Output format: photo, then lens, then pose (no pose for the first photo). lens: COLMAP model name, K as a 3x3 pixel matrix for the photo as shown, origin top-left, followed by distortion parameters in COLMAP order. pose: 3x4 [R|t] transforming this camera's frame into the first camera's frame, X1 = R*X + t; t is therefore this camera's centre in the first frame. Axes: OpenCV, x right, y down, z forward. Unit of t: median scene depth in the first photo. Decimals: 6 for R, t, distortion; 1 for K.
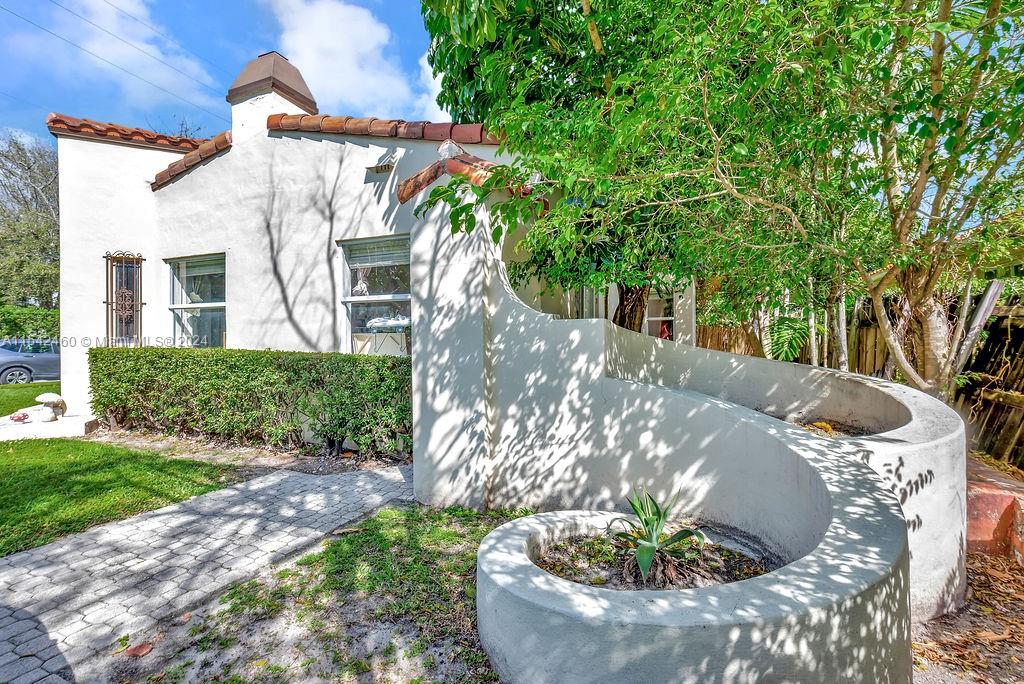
lens RADIAL K [[475.1, 0, 512.4], [0, 475.1, 334.7], [0, 0, 1]] dist [-0.000171, -0.000376]
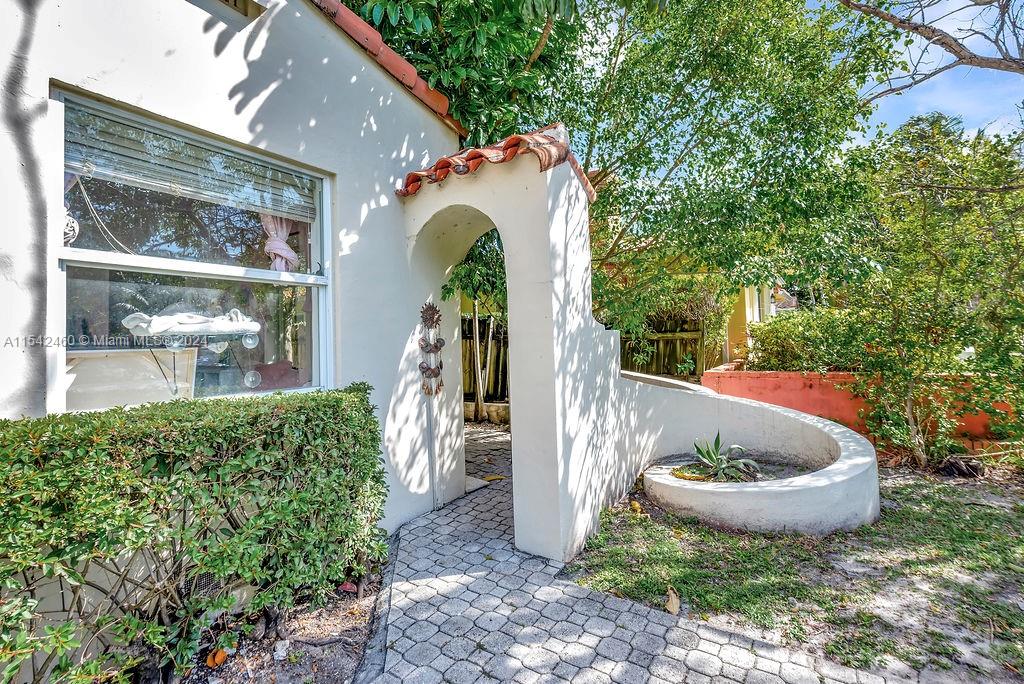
lens RADIAL K [[505.1, 0, 514.9], [0, 505.1, 325.3], [0, 0, 1]] dist [-0.001742, -0.000972]
pose [[0.140839, 0.021105, 0.989808, -0.698771], [0.038938, 0.998881, -0.026839, -0.001628], [-0.989267, 0.042321, 0.139859, 0.665603]]
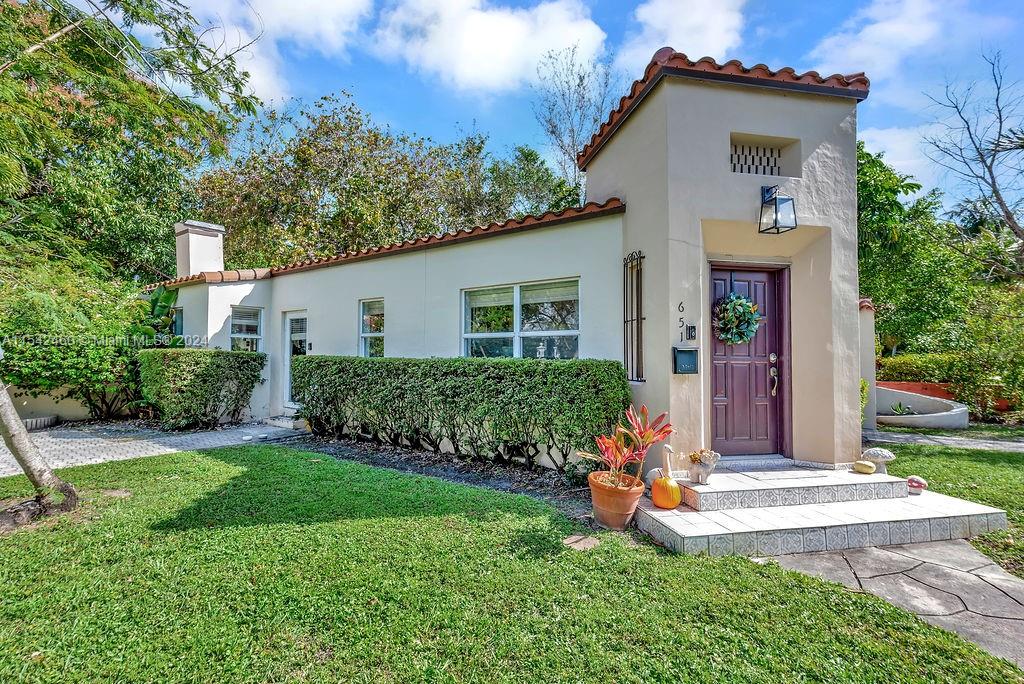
lens RADIAL K [[474.8, 0, 500.5], [0, 474.8, 340.4], [0, 0, 1]] dist [0.000701, -0.000120]
pose [[0.206957, 0.029869, 0.977894, -2.126331], [0.001568, 0.999522, -0.030861, -0.039371], [-0.978349, 0.007921, 0.206811, 1.662755]]
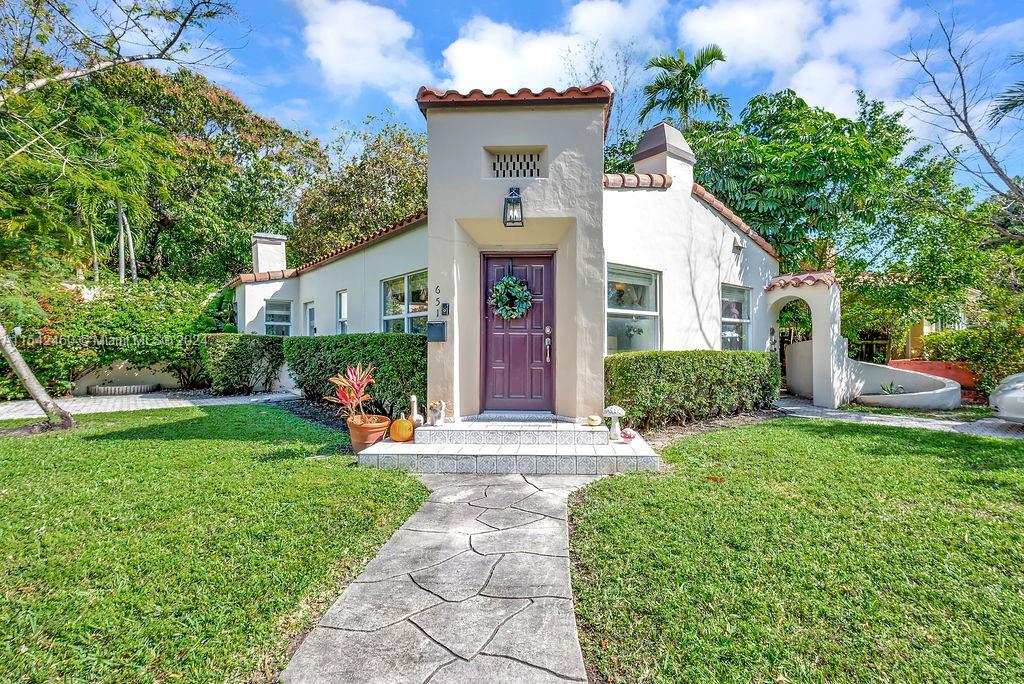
lens RADIAL K [[483.9, 0, 530.2], [0, 483.9, 331.6], [0, 0, 1]] dist [-0.001605, -0.000488]
pose [[0.432911, 0.018294, 0.901251, -2.132341], [0.010959, 0.999613, -0.025555, -0.001960], [-0.901370, 0.020940, 0.432543, 0.917367]]
